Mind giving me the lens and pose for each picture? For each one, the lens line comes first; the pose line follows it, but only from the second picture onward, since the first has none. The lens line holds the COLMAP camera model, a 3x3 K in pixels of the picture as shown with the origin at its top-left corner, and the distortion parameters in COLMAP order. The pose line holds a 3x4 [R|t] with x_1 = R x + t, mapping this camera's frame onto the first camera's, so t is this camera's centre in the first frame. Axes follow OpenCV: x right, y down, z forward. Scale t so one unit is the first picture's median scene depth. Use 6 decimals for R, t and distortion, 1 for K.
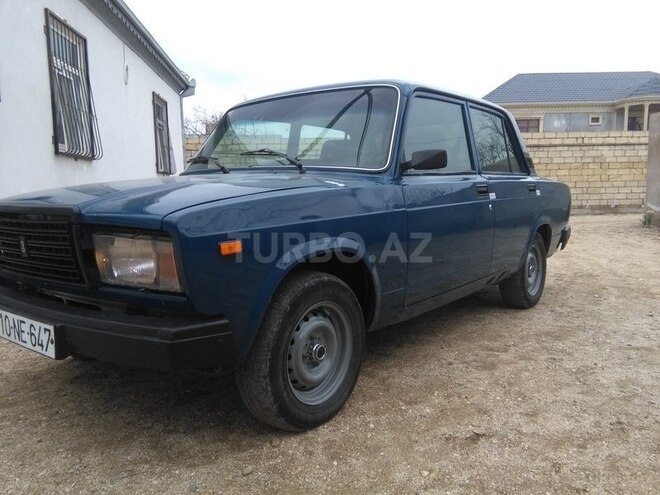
lens RADIAL K [[543.5, 0, 330.0], [0, 543.5, 247.5], [0, 0, 1]] dist [0.031755, -0.013356]
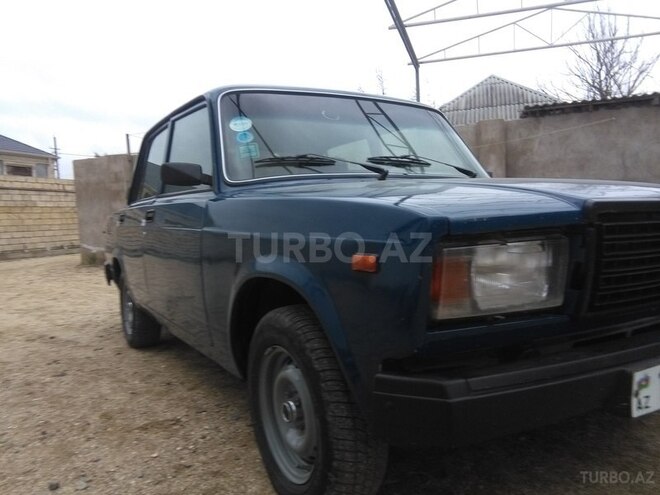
lens RADIAL K [[537.4, 0, 327.3], [0, 537.4, 241.0], [0, 0, 1]] dist [0.004317, 0.000014]
pose [[0.355113, -0.039702, 0.933980, -1.351015], [0.139032, 0.990229, -0.010769, -0.076307], [-0.924427, 0.133678, 0.357164, 1.147845]]
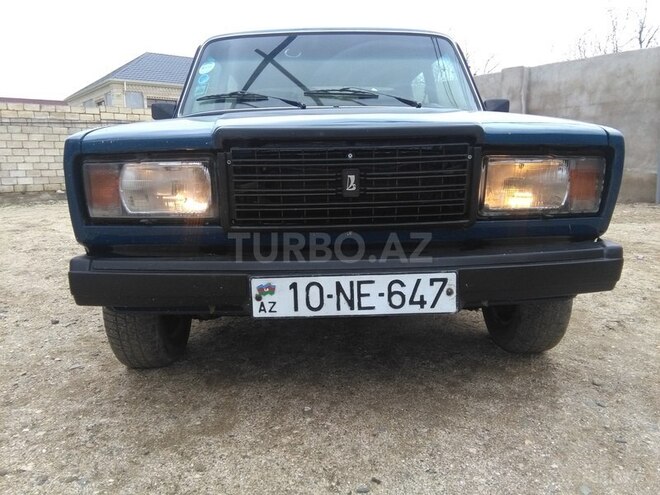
lens RADIAL K [[543.5, 0, 330.0], [0, 543.5, 247.5], [0, 0, 1]] dist [0.031755, -0.013356]
pose [[0.766397, -0.100679, 0.634428, -1.033652], [0.082909, 0.994884, 0.057724, 0.039917], [-0.636994, 0.008360, 0.770823, 0.441354]]
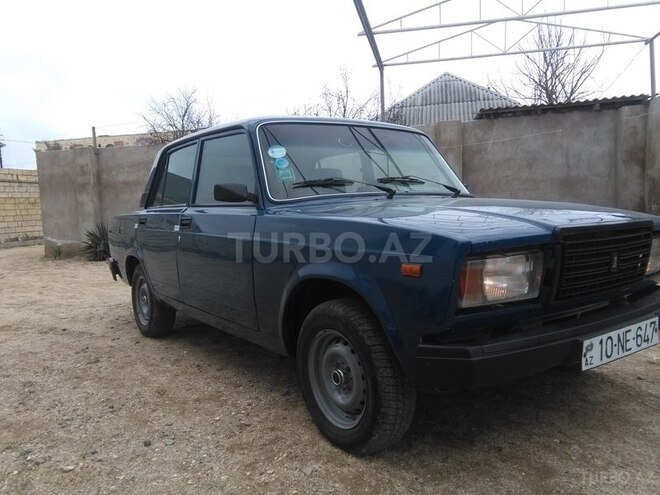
lens RADIAL K [[543.5, 0, 330.0], [0, 543.5, 247.5], [0, 0, 1]] dist [0.031755, -0.013356]
pose [[0.259441, -0.073506, 0.962957, -1.669811], [0.141034, 0.989294, 0.037518, -0.142042], [-0.955406, 0.126075, 0.267031, 1.209464]]
